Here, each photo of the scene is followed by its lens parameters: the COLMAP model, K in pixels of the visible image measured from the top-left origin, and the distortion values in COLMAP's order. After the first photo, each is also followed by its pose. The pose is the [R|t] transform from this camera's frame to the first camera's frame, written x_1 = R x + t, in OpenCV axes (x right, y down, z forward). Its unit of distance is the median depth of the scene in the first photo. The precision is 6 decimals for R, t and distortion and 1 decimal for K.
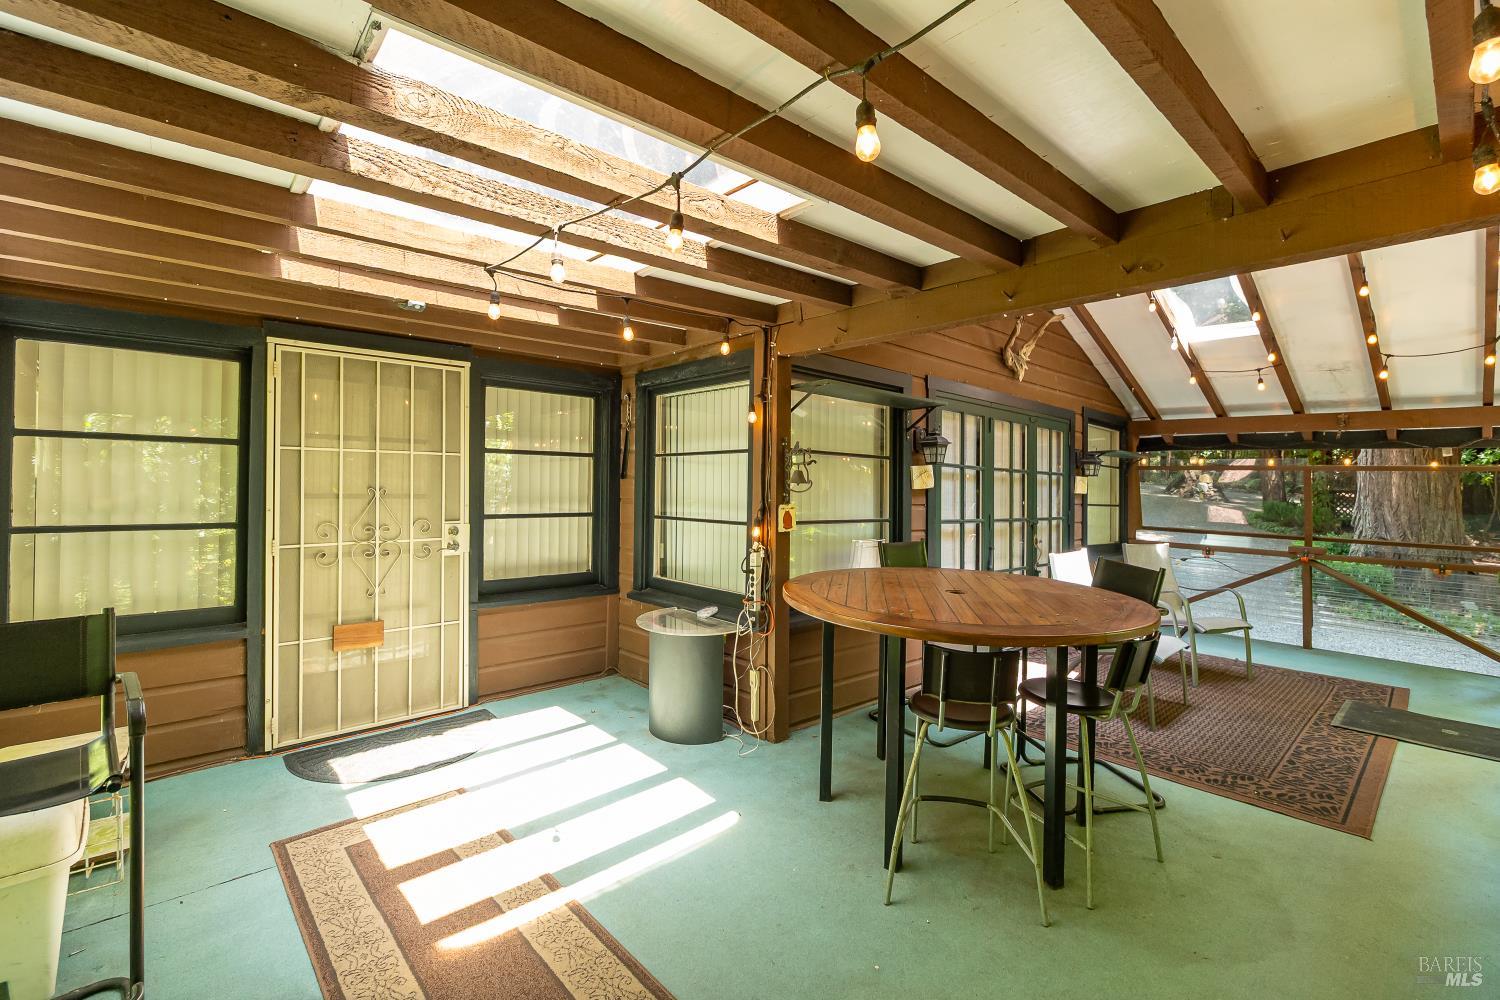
lens RADIAL K [[671.6, 0, 756.6], [0, 671.6, 490.4], [0, 0, 1]] dist [0.001085, -0.000042]
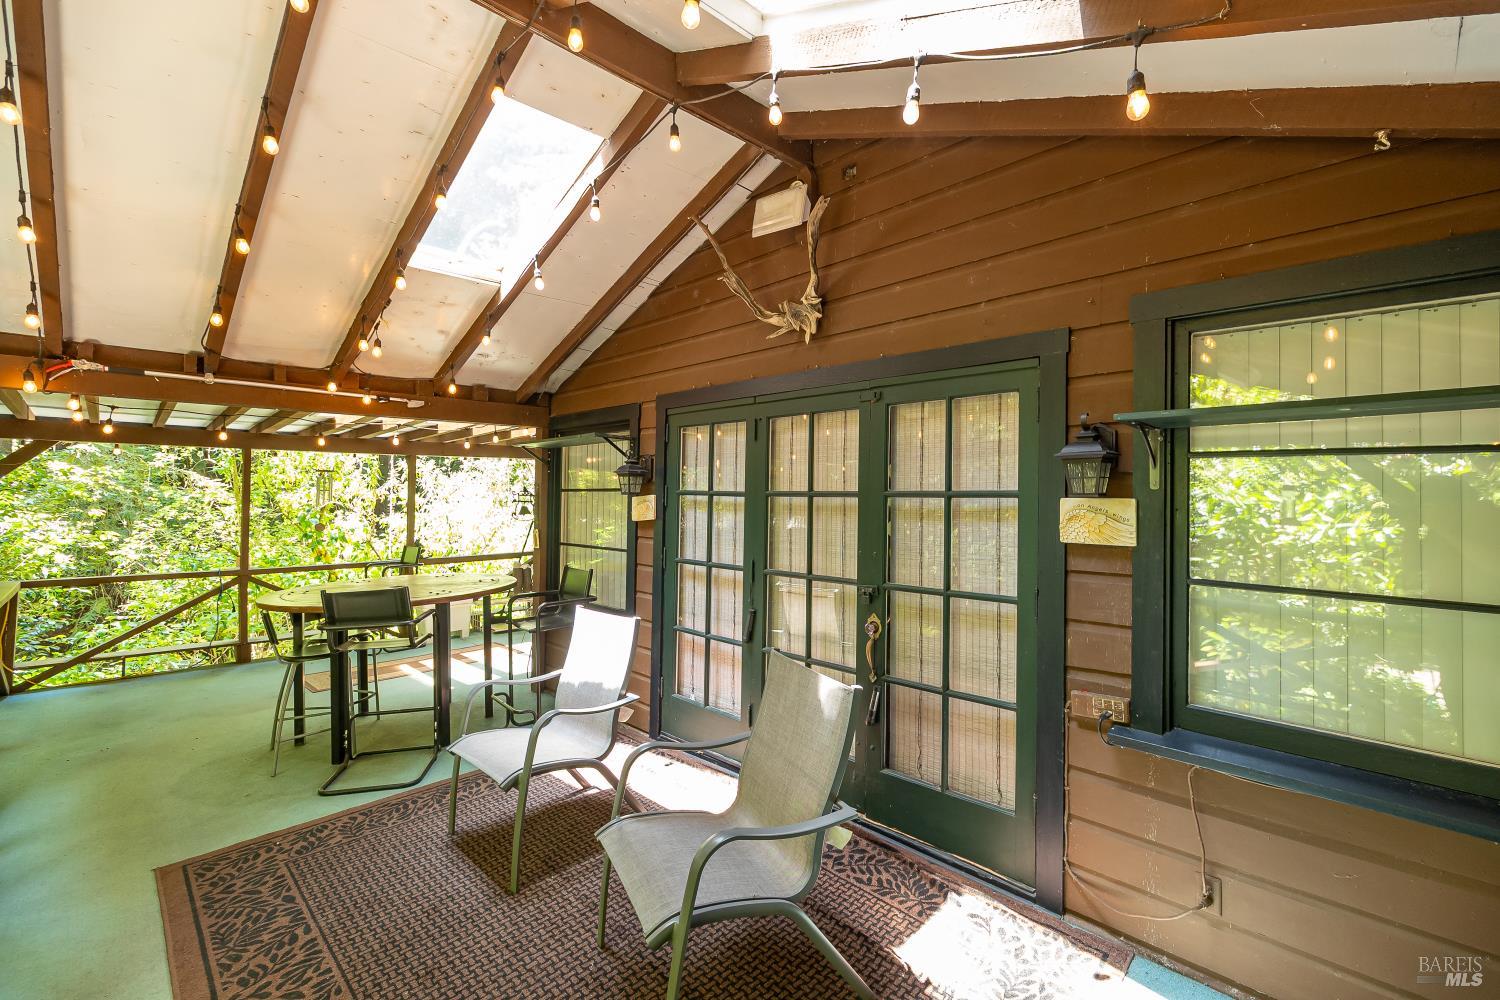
lens RADIAL K [[671.6, 0, 756.0], [0, 671.6, 499.5], [0, 0, 1]] dist [0.001085, -0.000042]
pose [[0.022648, -0.008200, -0.999710, 1.635455], [-0.009714, 0.999917, -0.008422, -0.035501], [0.999696, 0.009902, 0.022567, 1.574506]]
